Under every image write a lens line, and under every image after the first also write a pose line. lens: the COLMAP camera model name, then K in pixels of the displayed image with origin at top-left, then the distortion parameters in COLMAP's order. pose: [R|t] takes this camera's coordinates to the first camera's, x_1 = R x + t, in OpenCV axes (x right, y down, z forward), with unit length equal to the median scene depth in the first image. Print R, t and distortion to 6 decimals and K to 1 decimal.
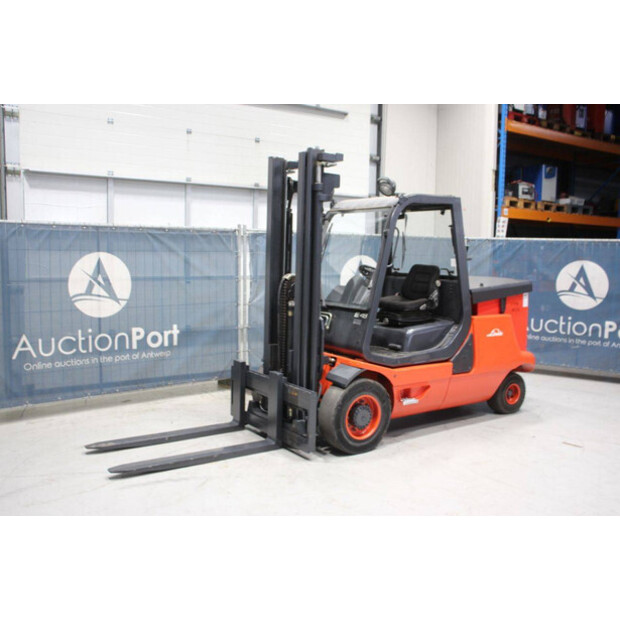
lens RADIAL K [[607.5, 0, 306.8], [0, 607.5, 307.7], [0, 0, 1]] dist [-0.072082, 0.000000]
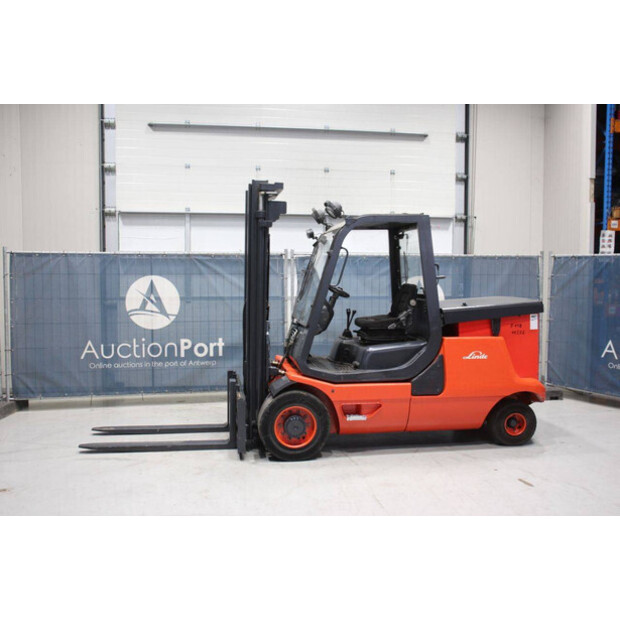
lens RADIAL K [[607.5, 0, 306.8], [0, 607.5, 305.8], [0, 0, 1]] dist [-0.072082, 0.000000]
pose [[0.900365, 0.007550, -0.435070, 0.479797], [-0.026460, 0.998949, -0.037424, 0.006458], [0.434330, 0.045207, 0.899619, 0.037048]]
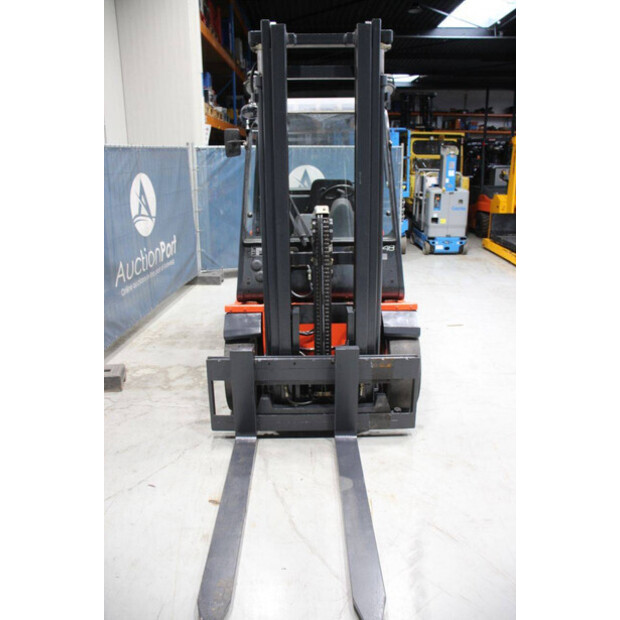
lens RADIAL K [[509.3, 0, 310.9], [0, 509.3, 310.1], [0, 0, 1]] dist [-0.158009, 0.117239]
pose [[0.560648, -0.266057, 0.784148, -0.455340], [0.096842, 0.961545, 0.257007, -0.080008], [-0.822372, -0.068152, 0.564854, 0.599308]]
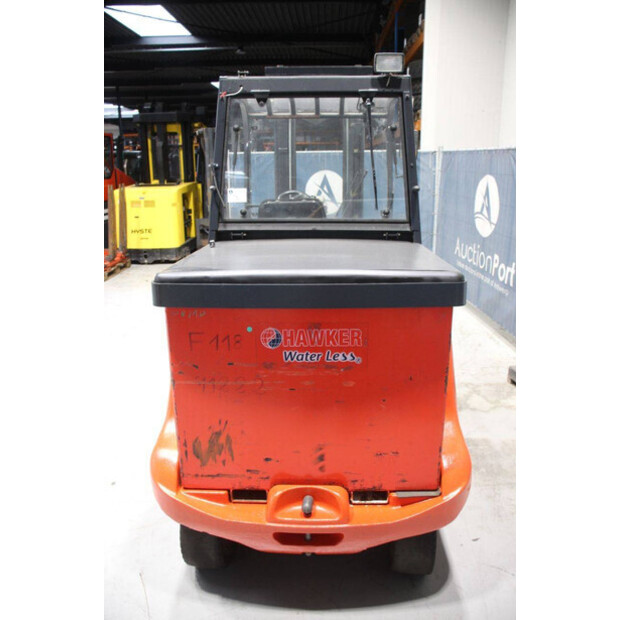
lens RADIAL K [[509.3, 0, 315.9], [0, 509.3, 305.7], [0, 0, 1]] dist [-0.158009, 0.117239]
pose [[-0.586446, 0.210049, -0.782279, 0.571096], [-0.082002, 0.945432, 0.315331, -0.127673], [0.805827, 0.249073, -0.537220, 1.302723]]
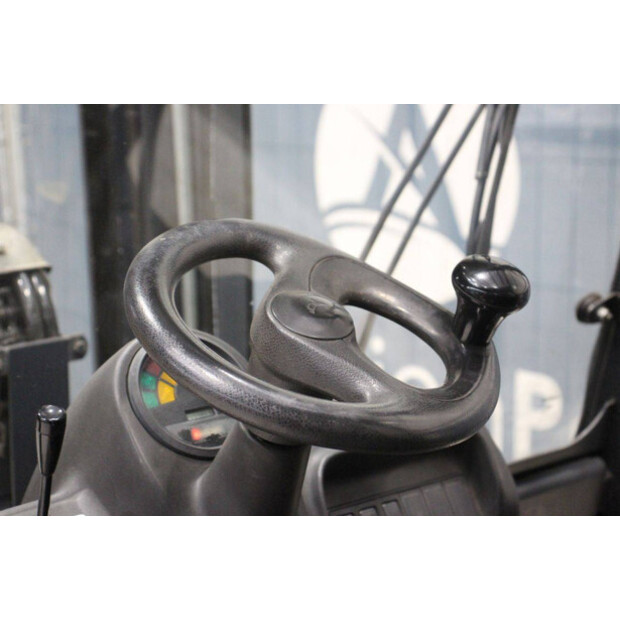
lens RADIAL K [[1451.5, 0, 308.9], [0, 1451.5, 309.2], [0, 0, 1]] dist [0.345838, 0.000000]
pose [[0.101707, 0.174426, -0.979403, 0.259283], [-0.063159, 0.983655, 0.168624, -0.084446], [0.992807, 0.044708, 0.111062, 0.915613]]
